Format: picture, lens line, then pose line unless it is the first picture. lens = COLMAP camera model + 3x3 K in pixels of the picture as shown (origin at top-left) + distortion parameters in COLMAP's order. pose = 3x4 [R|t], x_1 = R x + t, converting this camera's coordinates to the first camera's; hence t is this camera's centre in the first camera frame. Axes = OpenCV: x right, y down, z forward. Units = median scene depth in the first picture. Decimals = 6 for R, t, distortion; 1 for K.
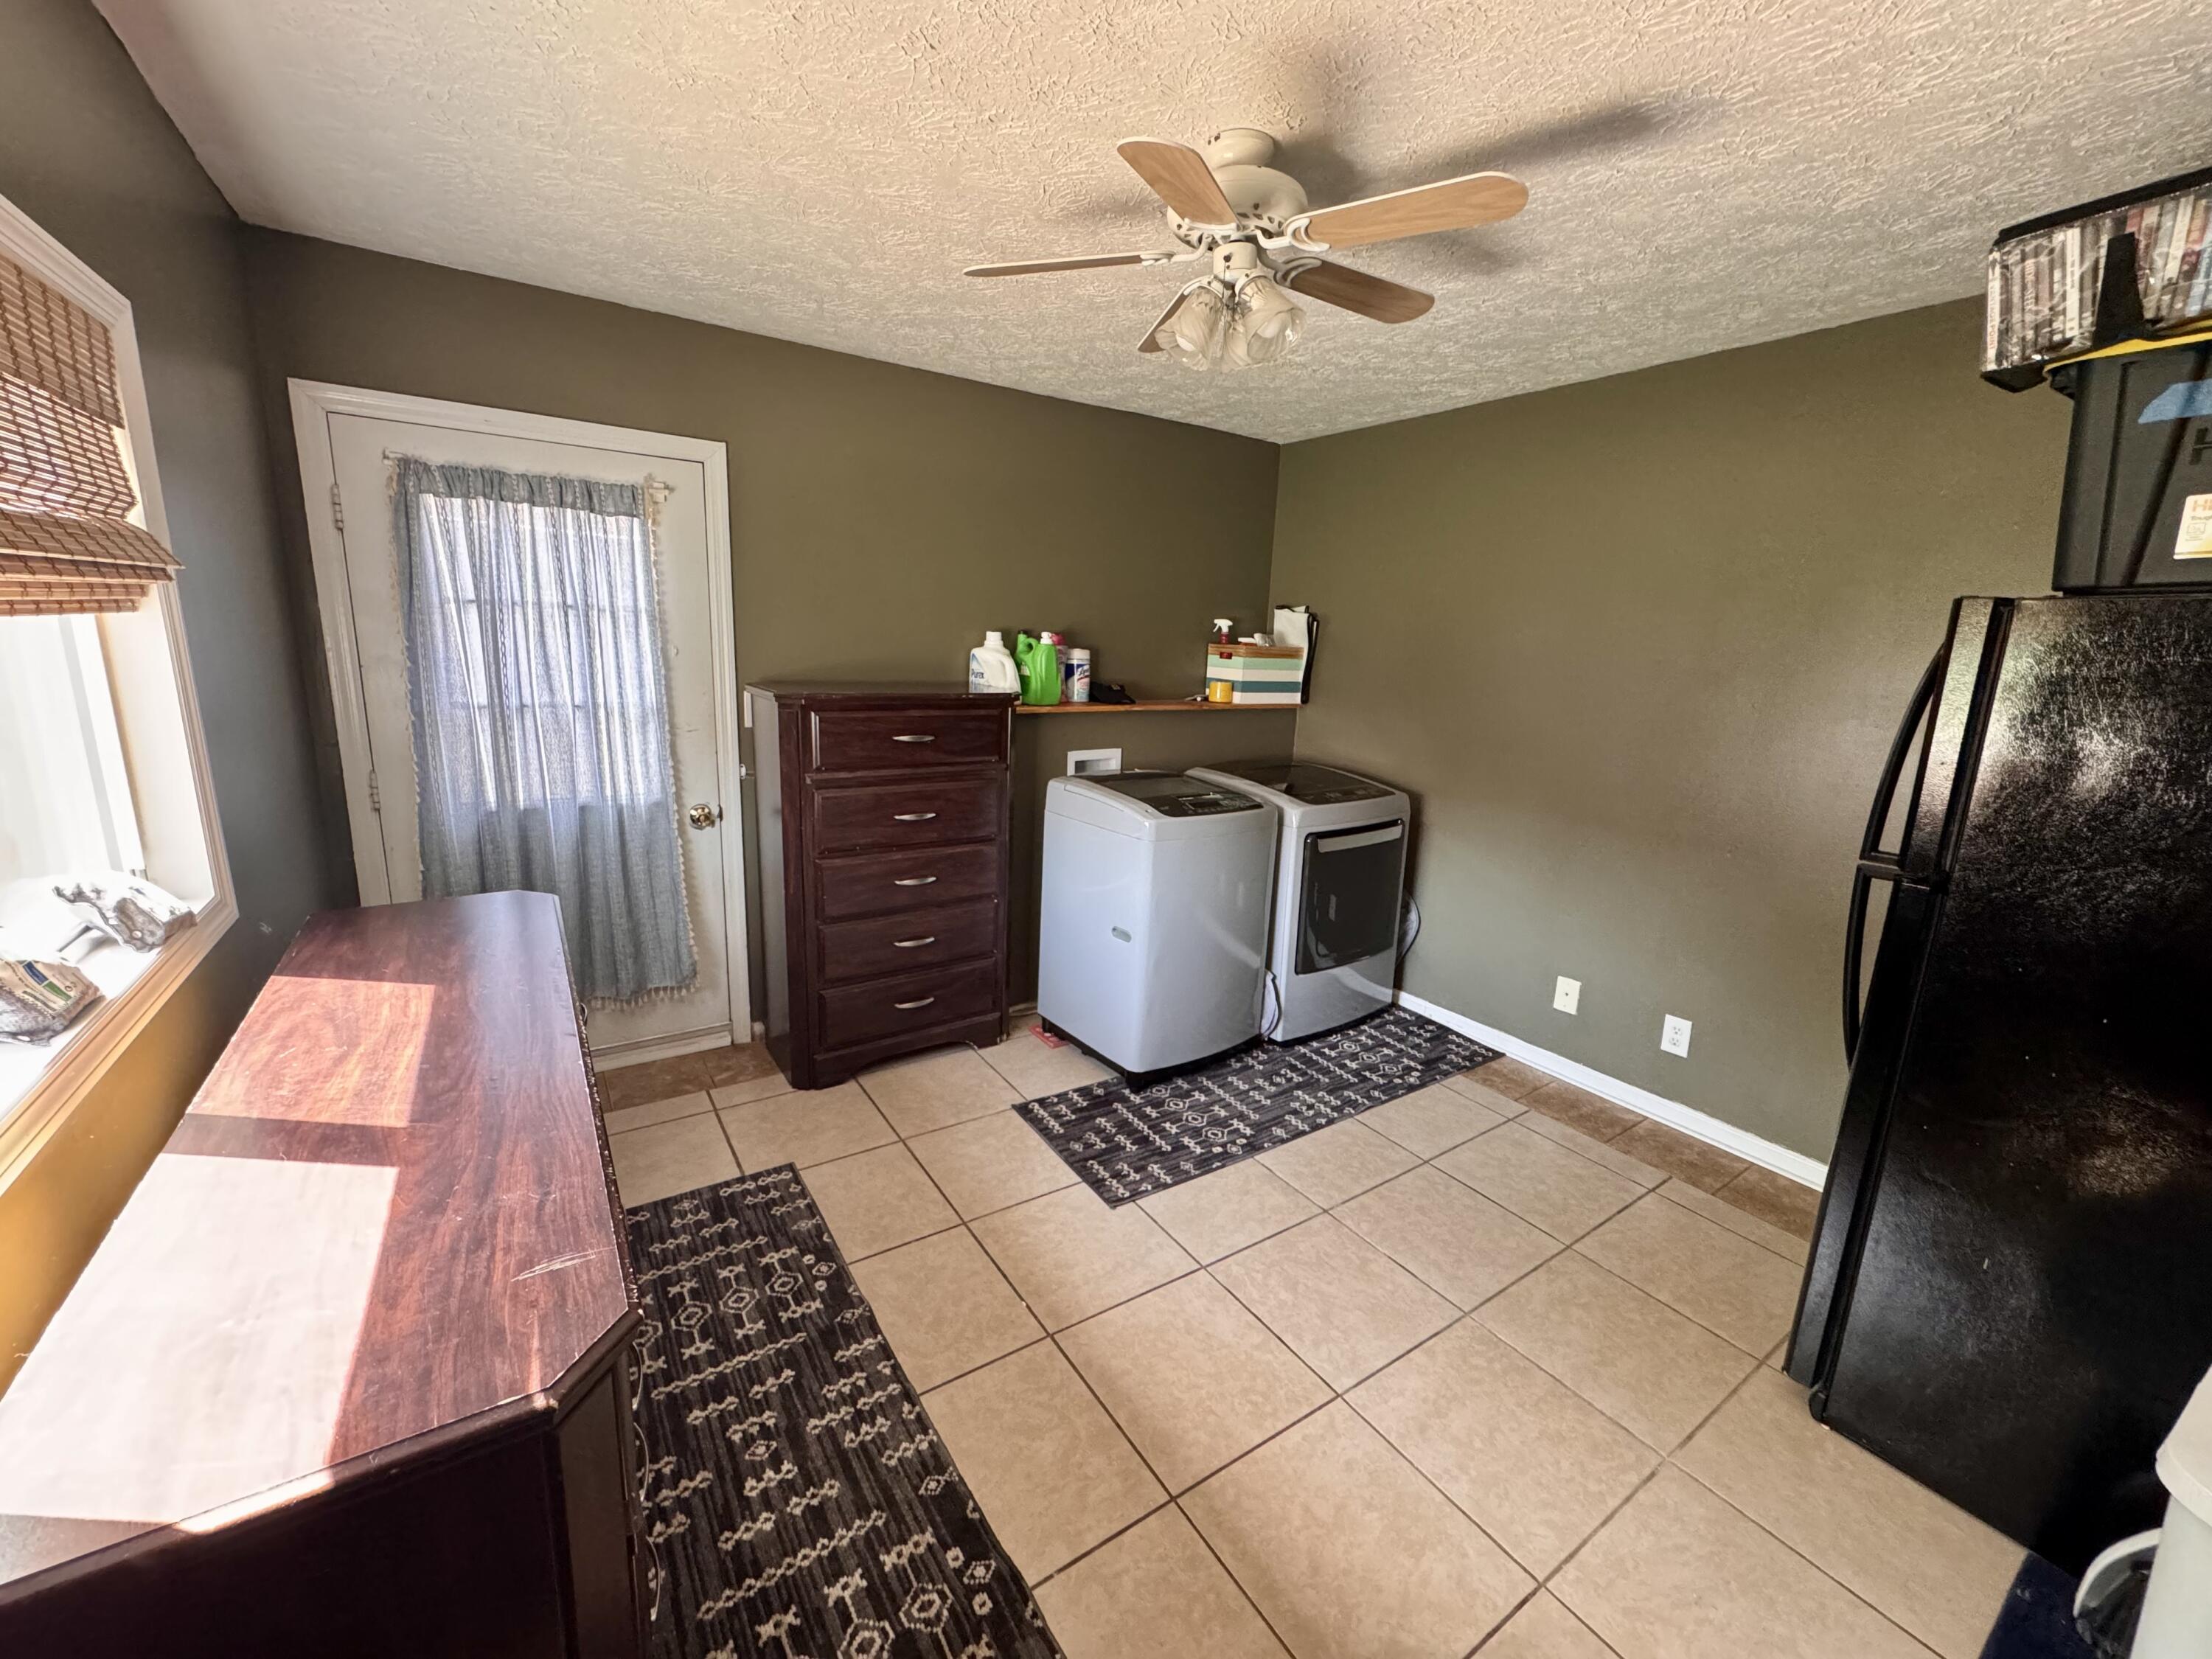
lens RADIAL K [[881.6, 0, 1105.2], [0, 881.6, 830.3], [0, 0, 1]] dist [-0.000837, 0.000196]
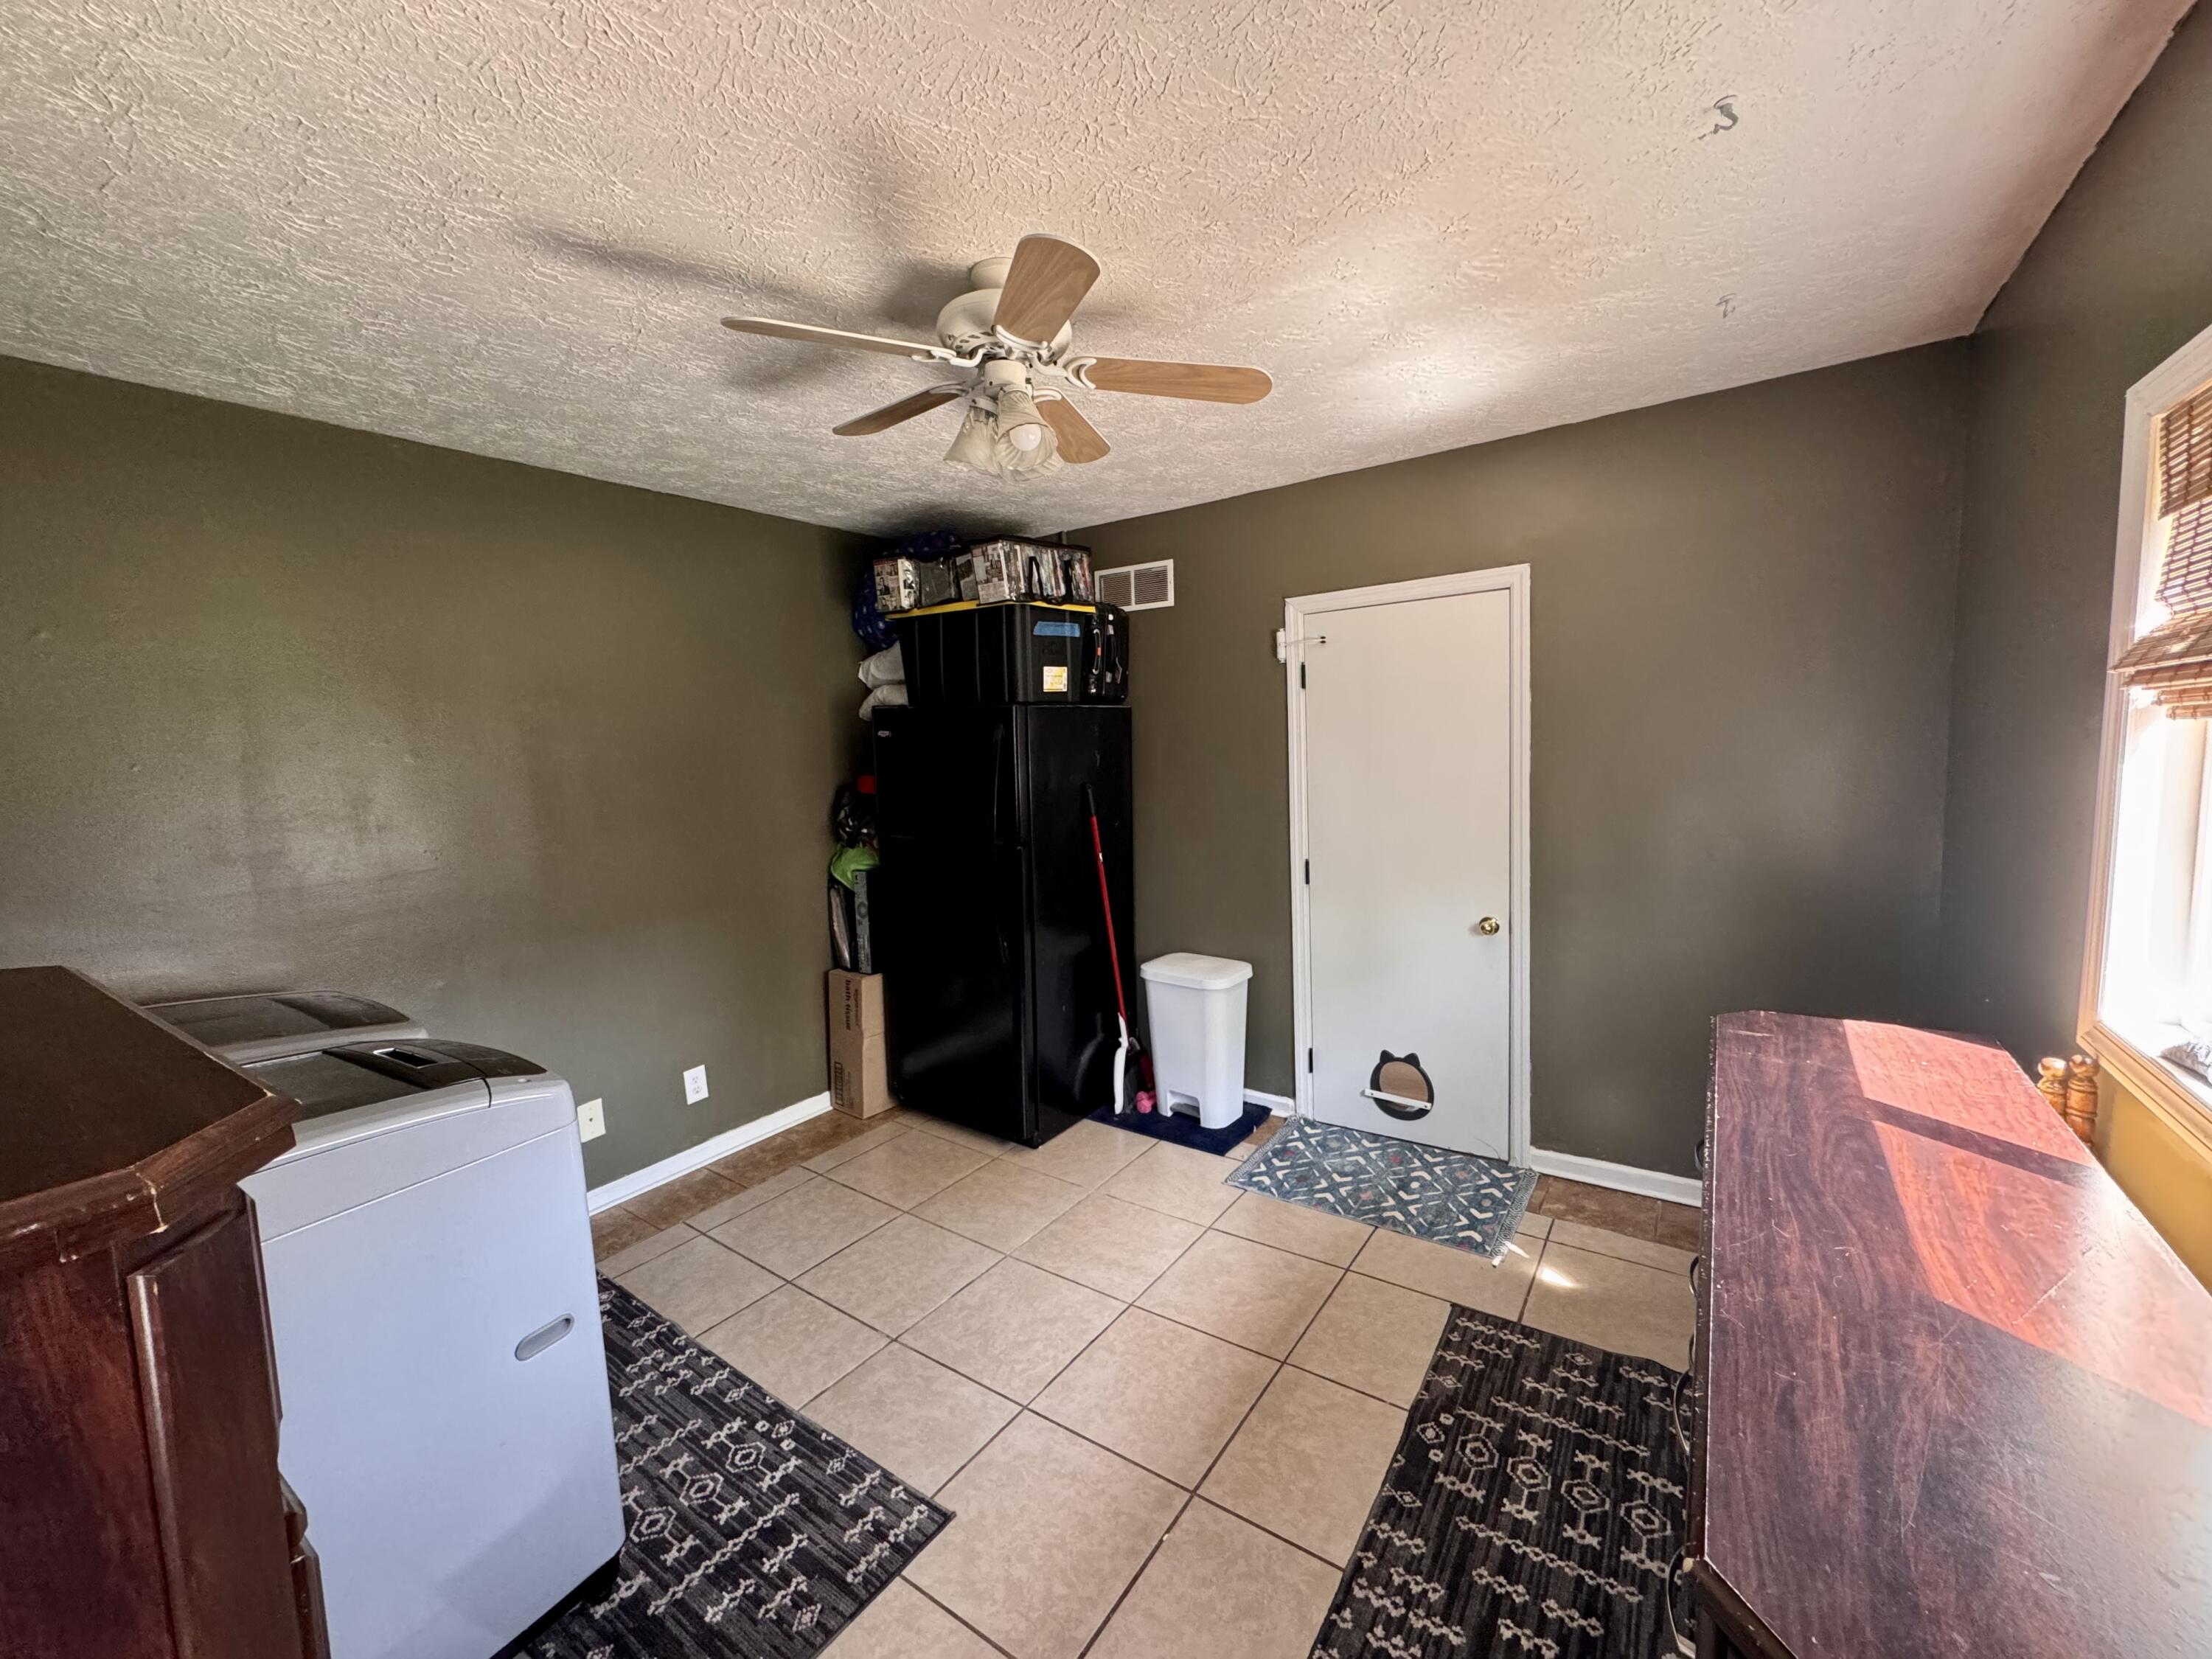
lens RADIAL K [[881.6, 0, 1105.2], [0, 881.6, 830.3], [0, 0, 1]] dist [-0.000837, 0.000196]
pose [[-0.366331, -0.119044, 0.922838, -0.915840], [0.219901, 0.952612, 0.210177, -0.332806], [-0.904127, 0.279927, -0.322793, 1.385738]]
